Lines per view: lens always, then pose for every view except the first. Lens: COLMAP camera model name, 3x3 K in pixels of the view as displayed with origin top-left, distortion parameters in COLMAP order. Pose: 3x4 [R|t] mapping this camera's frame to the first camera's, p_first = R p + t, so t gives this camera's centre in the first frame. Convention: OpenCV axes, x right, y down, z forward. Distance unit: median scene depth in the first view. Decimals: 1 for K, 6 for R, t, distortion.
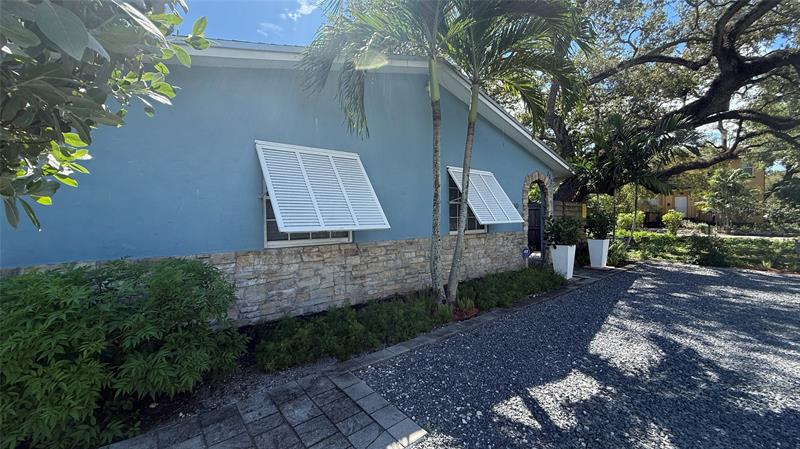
lens RADIAL K [[314.8, 0, 399.0], [0, 314.8, 223.1], [0, 0, 1]] dist [-0.001764, -0.000213]
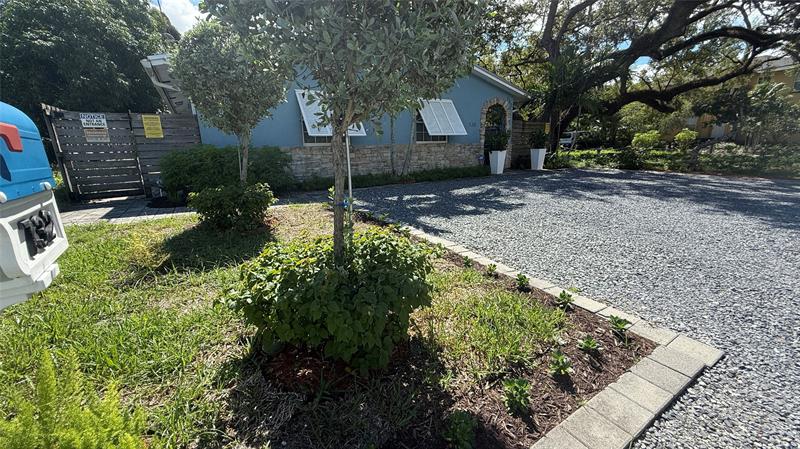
lens RADIAL K [[314.8, 0, 398.8], [0, 314.8, 223.4], [0, 0, 1]] dist [-0.001764, -0.000213]
pose [[0.990957, 0.020696, -0.132575, 0.088456], [0.009418, 0.974868, 0.222583, 0.023224], [0.133850, -0.221819, 0.965857, -0.189695]]
